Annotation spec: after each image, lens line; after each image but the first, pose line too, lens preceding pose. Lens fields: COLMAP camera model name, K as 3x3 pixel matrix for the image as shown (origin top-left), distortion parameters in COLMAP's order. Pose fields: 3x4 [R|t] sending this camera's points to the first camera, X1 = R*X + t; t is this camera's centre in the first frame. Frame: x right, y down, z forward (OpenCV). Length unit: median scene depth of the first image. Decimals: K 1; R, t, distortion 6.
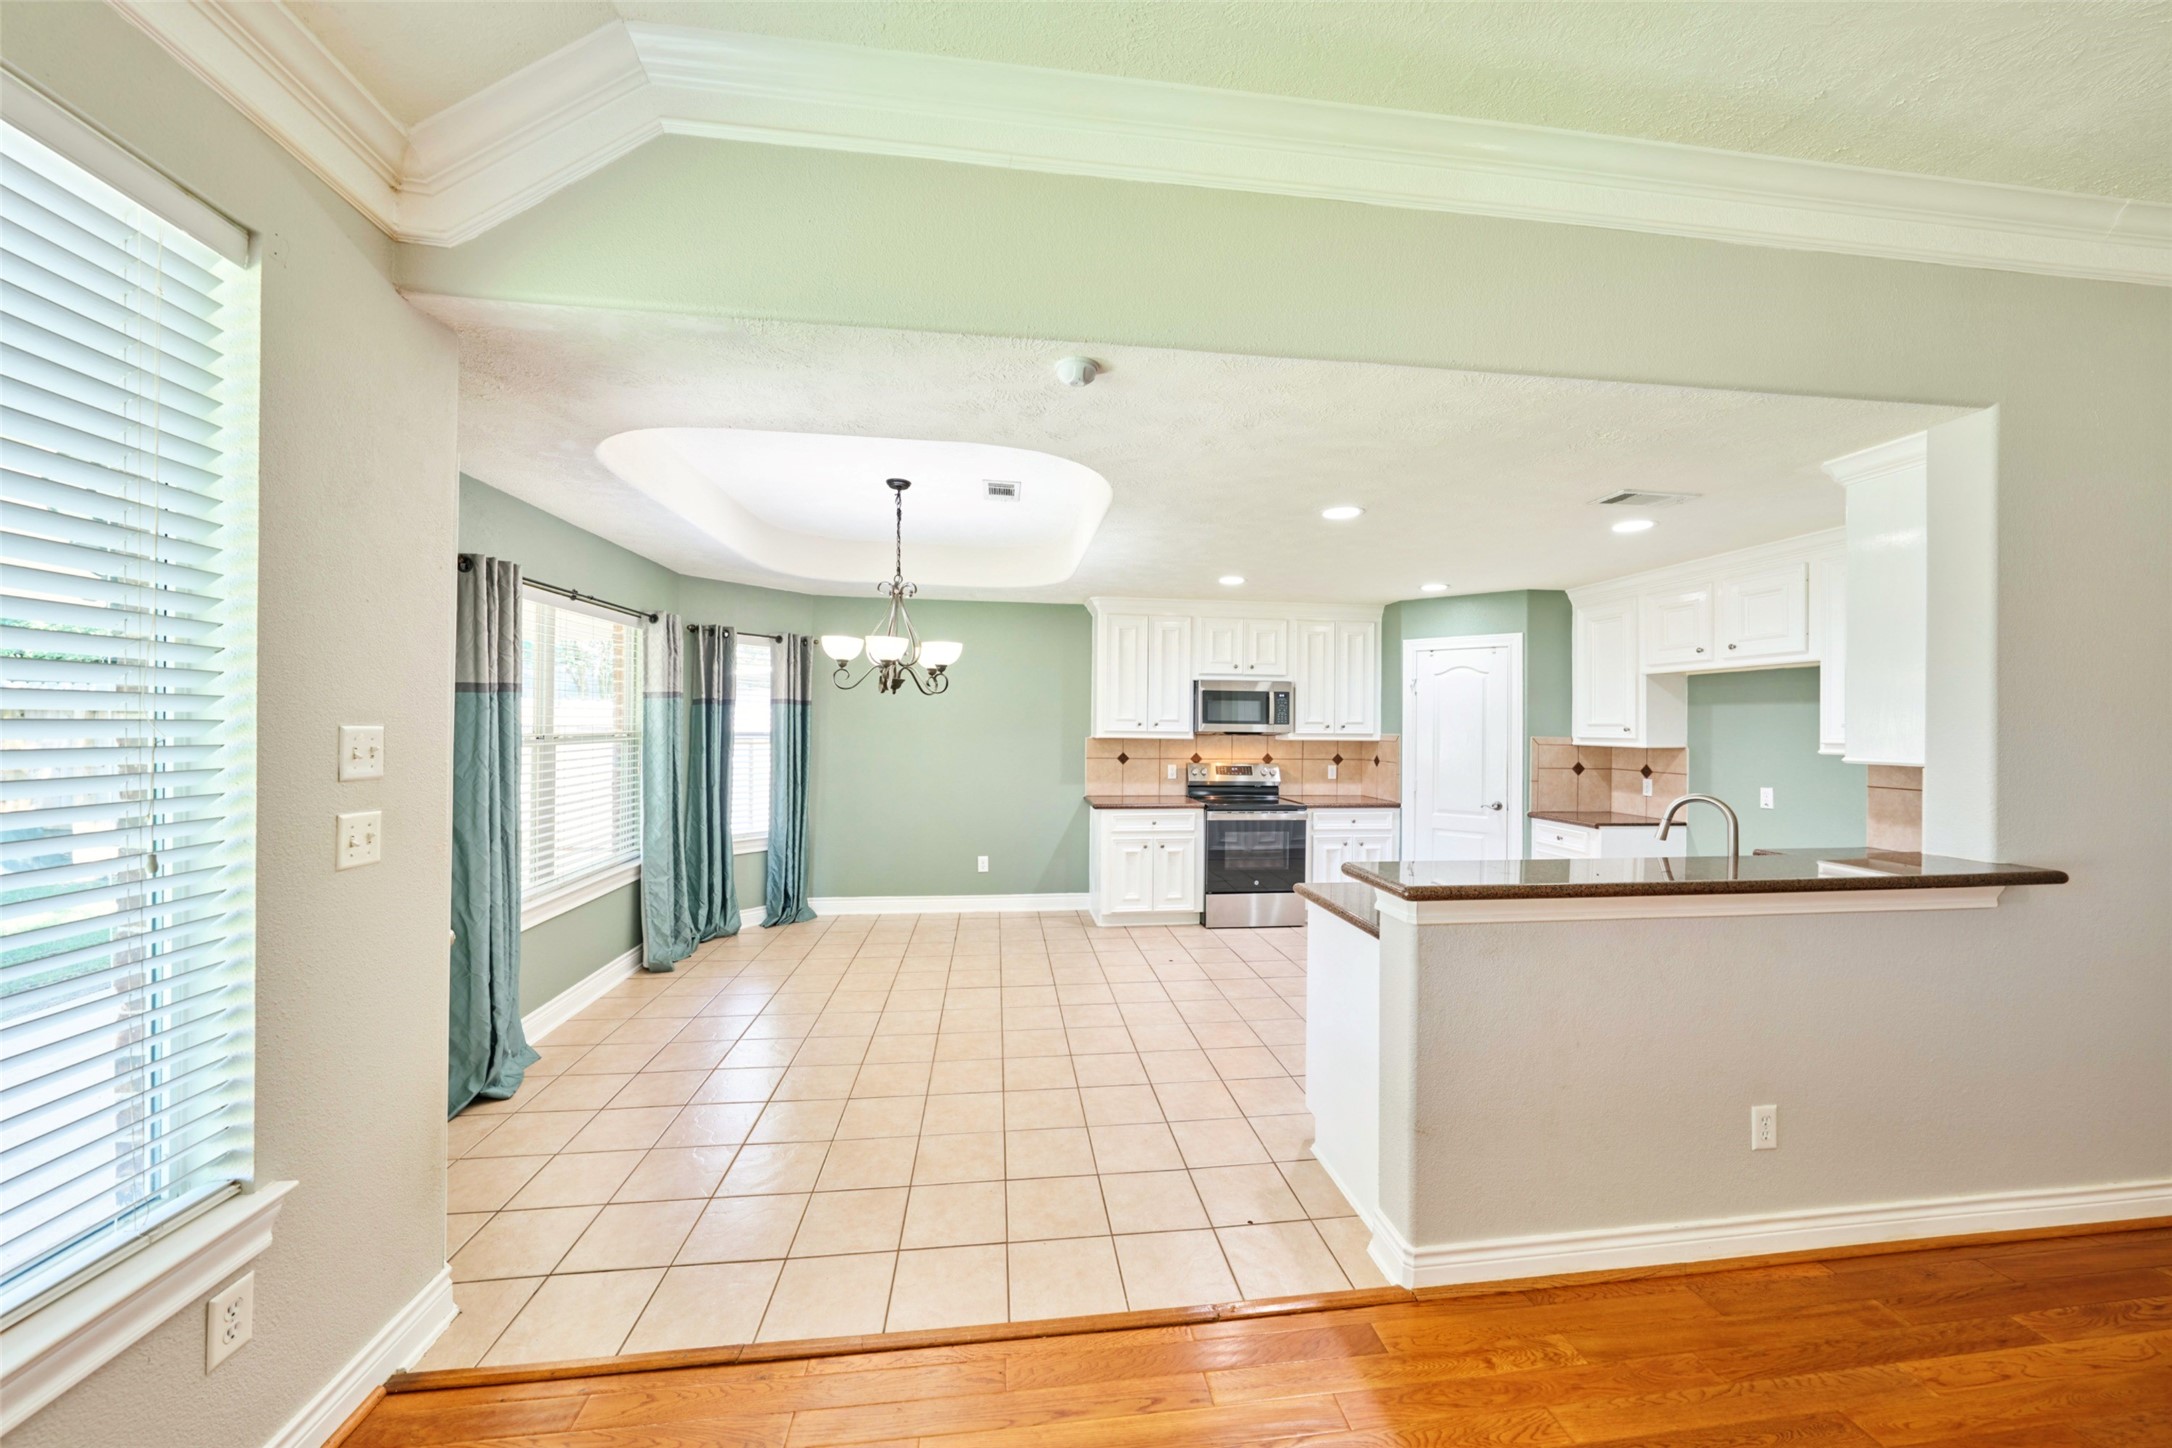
lens RADIAL K [[758.3, 0, 1092.7], [0, 758.3, 719.2], [0, 0, 1]] dist [-0.006251, 0.000061]
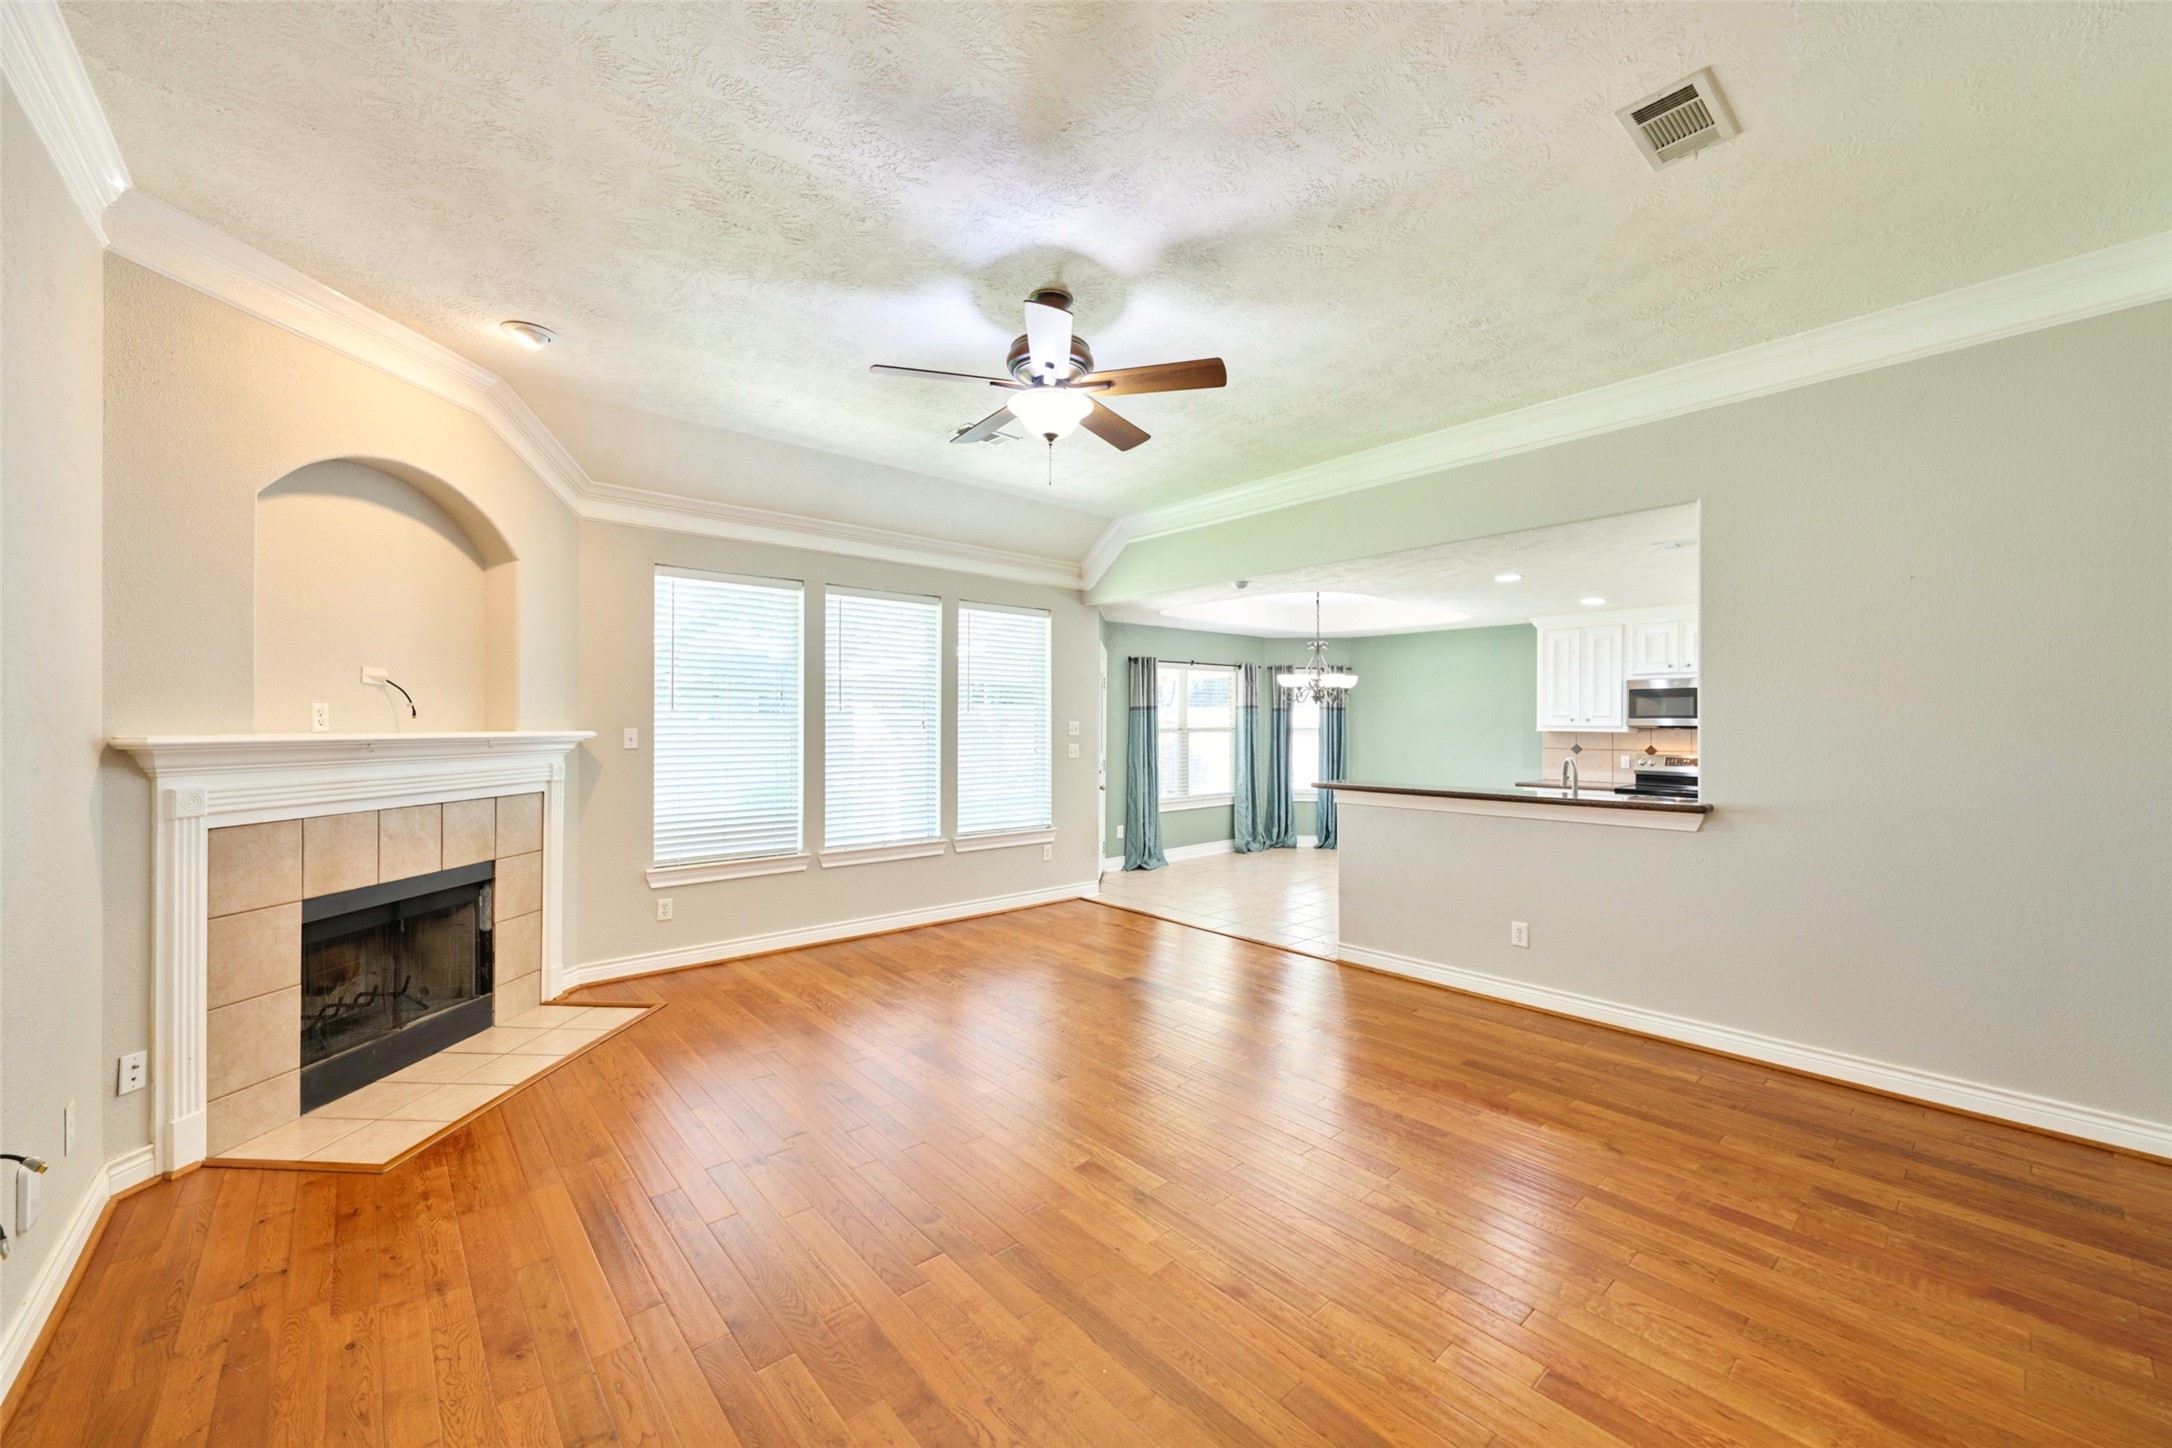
lens RADIAL K [[838.5, 0, 1086.9], [0, 838.5, 719.1], [0, 0, 1]] dist [-0.002382, -0.000139]
pose [[0.553688, -0.012891, -0.832624, 0.856816], [0.009284, 0.999914, -0.009307, 0.011611], [0.832672, -0.002577, 0.553760, -0.428203]]
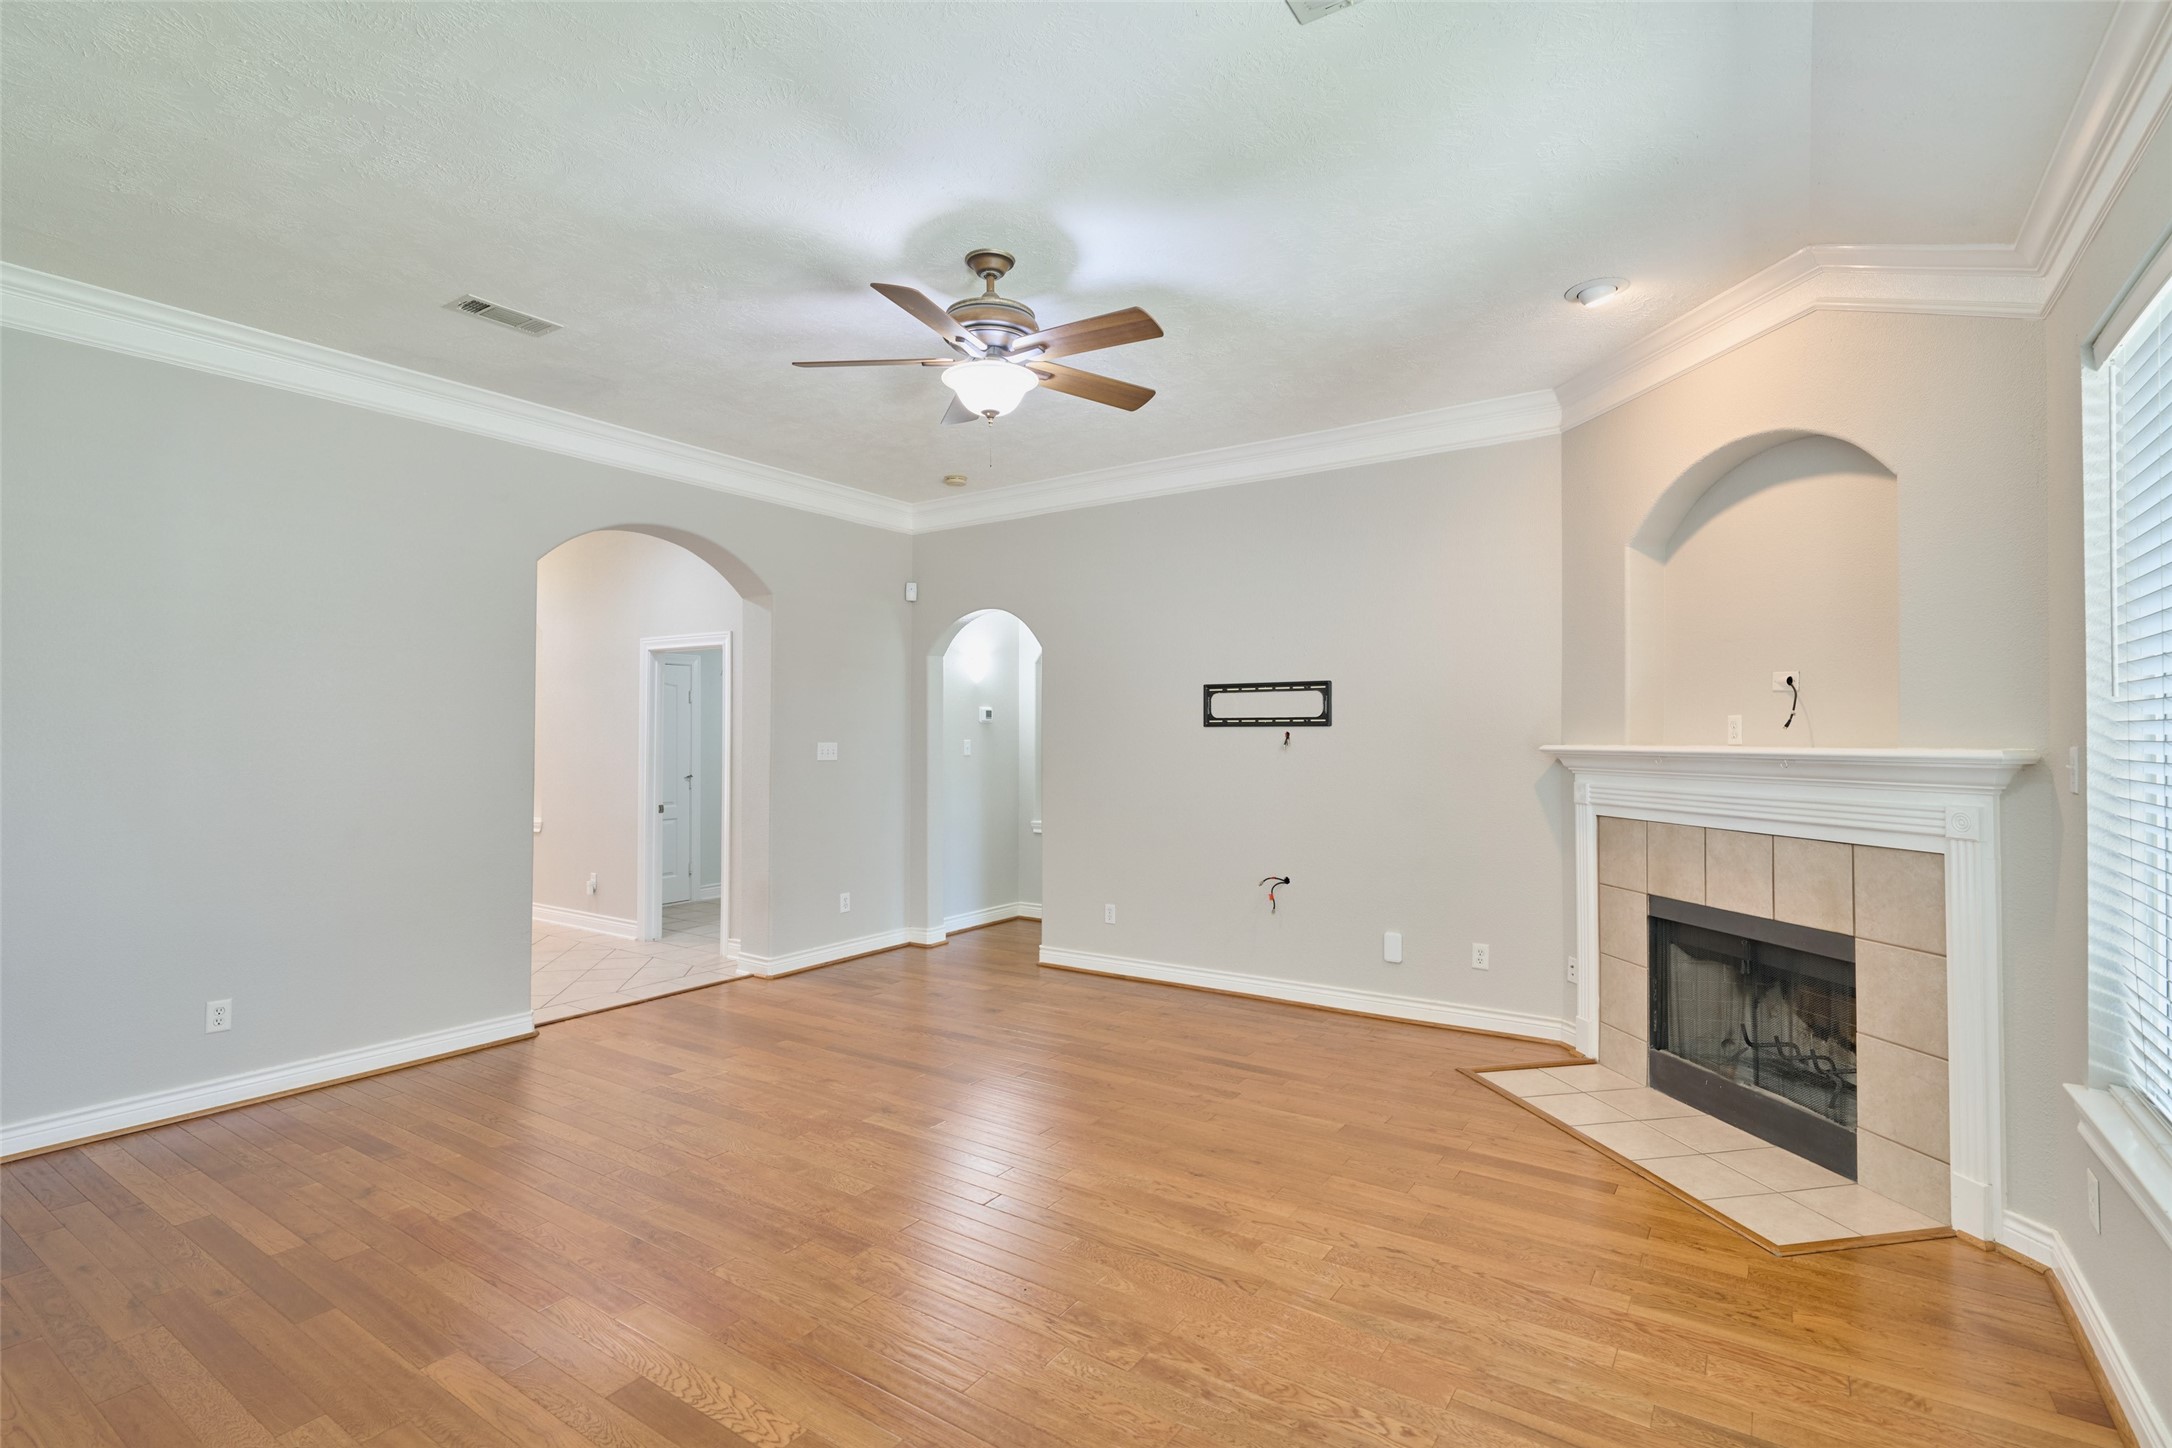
lens RADIAL K [[1006.0, 0, 1095.4], [0, 1006.0, 715.9], [0, 0, 1]] dist [-0.001083, -0.000048]
pose [[-0.749660, 0.008500, 0.661769, -0.198103], [-0.009154, 0.999689, -0.023209, 0.010176], [-0.661760, -0.023457, -0.749349, 0.367686]]
